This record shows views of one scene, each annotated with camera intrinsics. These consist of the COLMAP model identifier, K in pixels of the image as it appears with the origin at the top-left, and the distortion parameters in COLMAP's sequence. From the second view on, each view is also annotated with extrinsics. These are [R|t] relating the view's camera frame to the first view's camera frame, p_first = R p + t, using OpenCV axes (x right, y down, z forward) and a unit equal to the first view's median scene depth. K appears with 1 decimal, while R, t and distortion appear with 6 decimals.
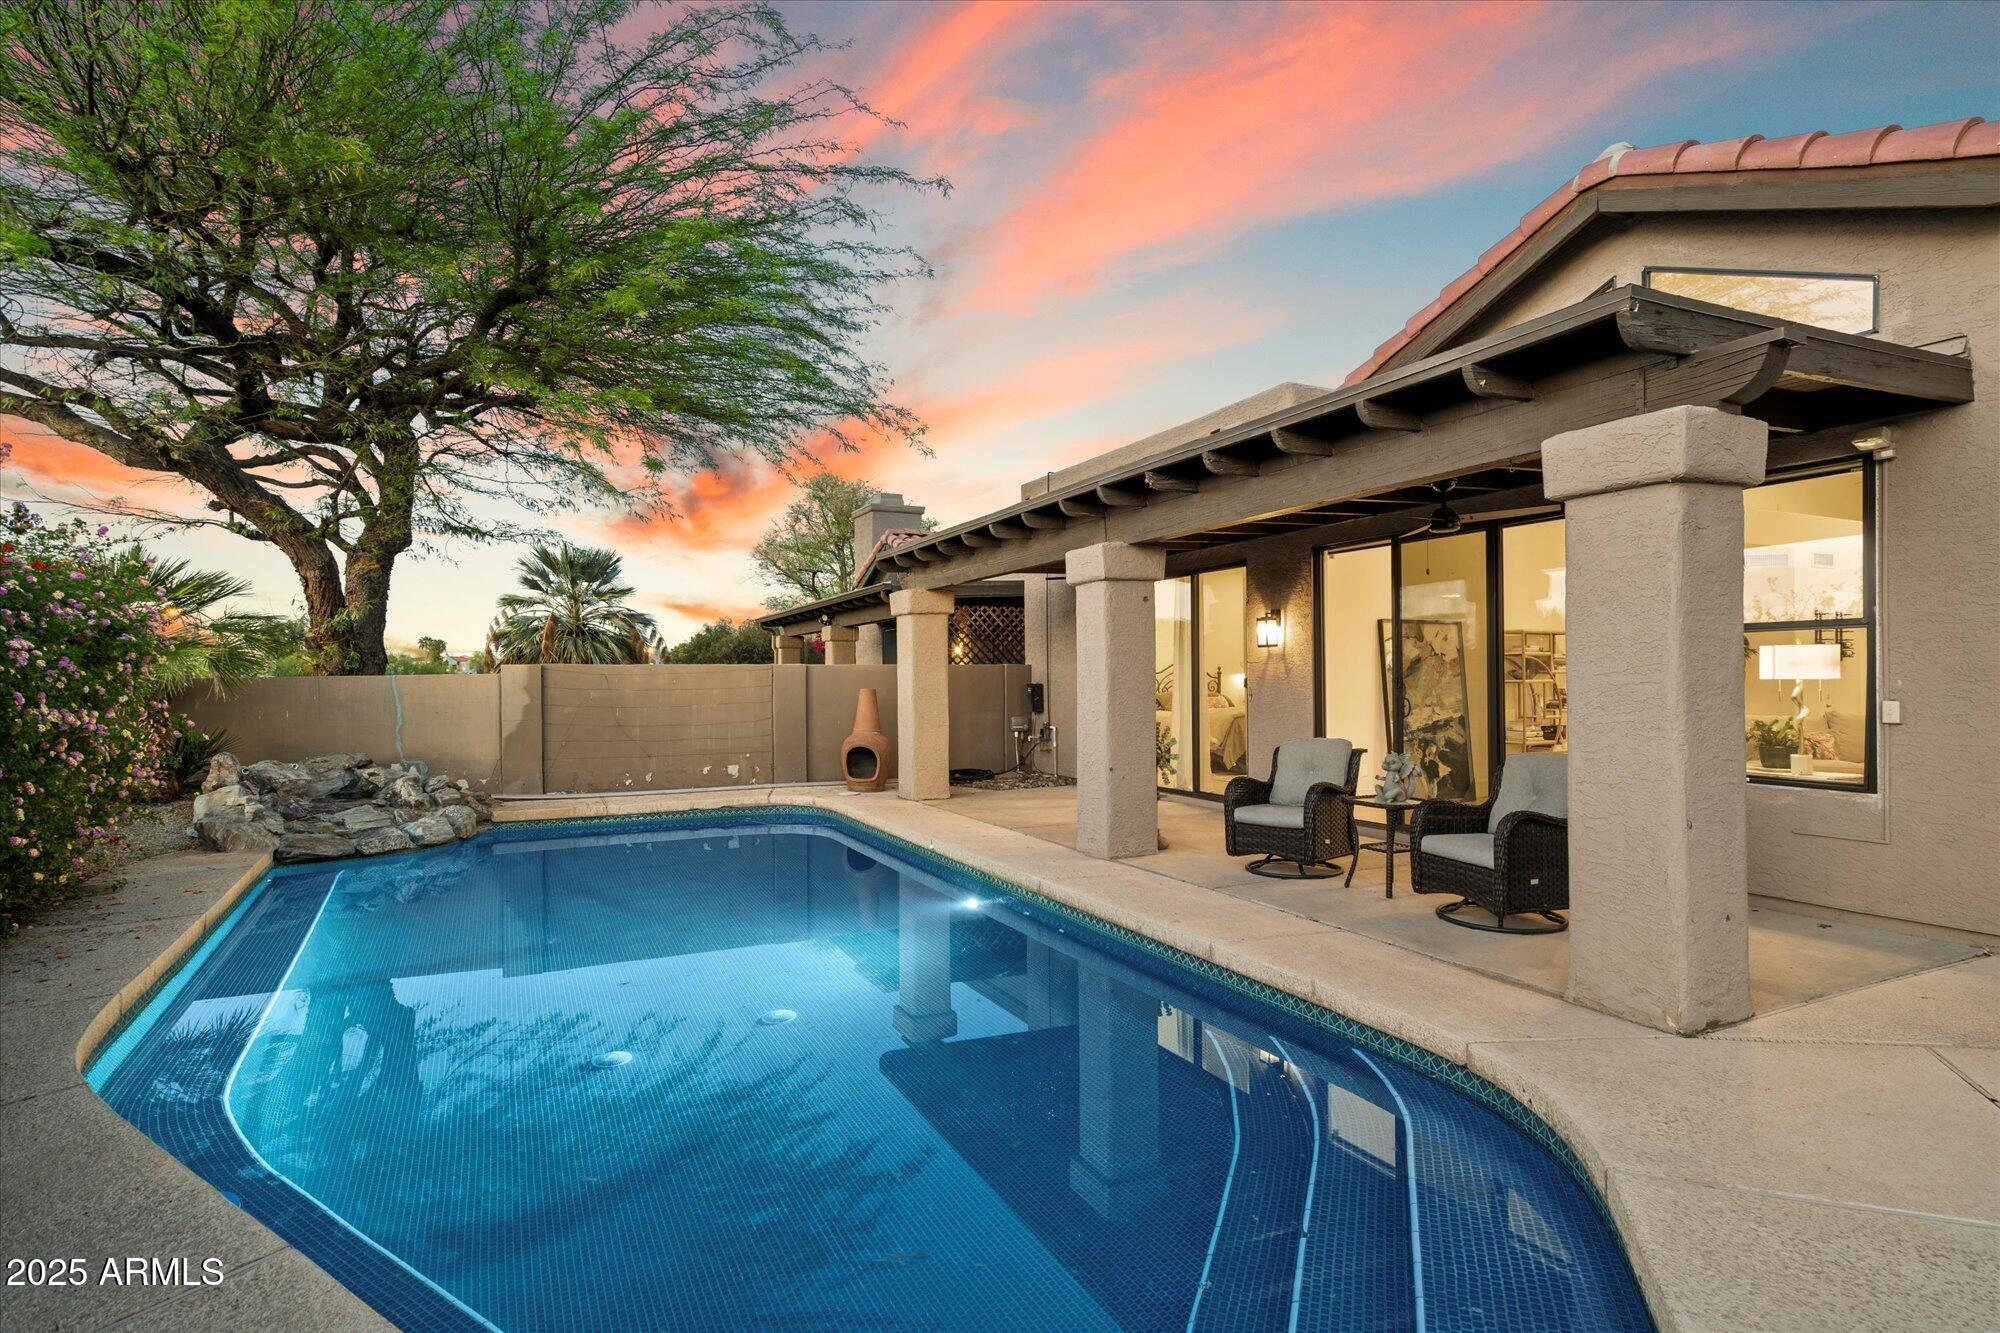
lens RADIAL K [[926.8, 0, 978.6], [0, 926.8, 684.5], [0, 0, 1]] dist [0.000855, 0.000733]
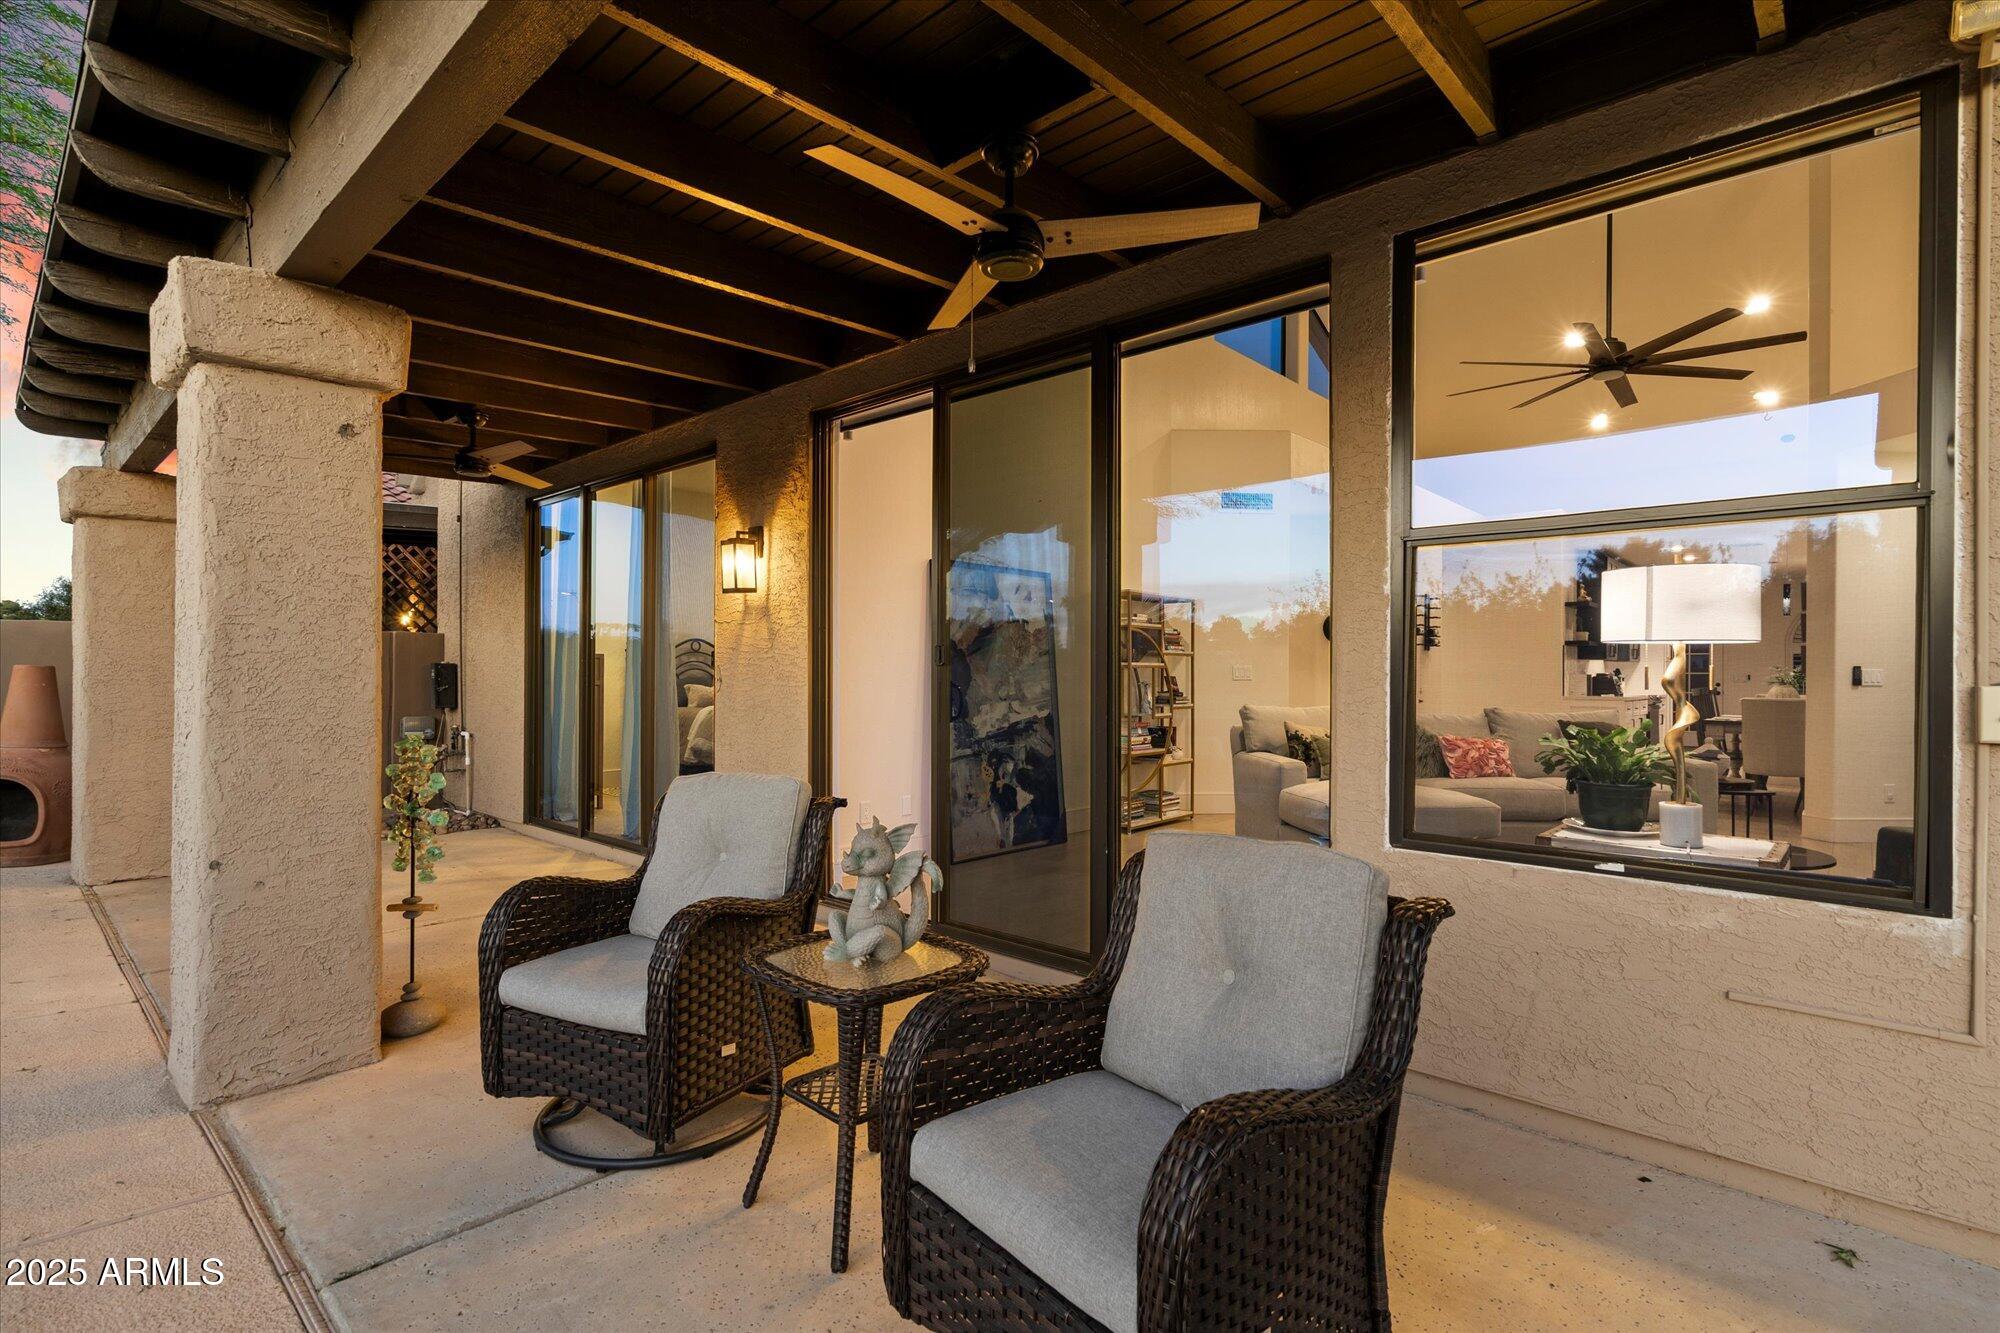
lens RADIAL K [[981.4, 0, 993.9], [0, 981.4, 673.1], [0, 0, 1]] dist [-0.000141, 0.000175]
pose [[0.913470, 0.013655, 0.406677, 0.180575], [-0.011860, 0.999906, -0.006935, 0.008510], [-0.406733, 0.001512, 0.913546, 0.339868]]
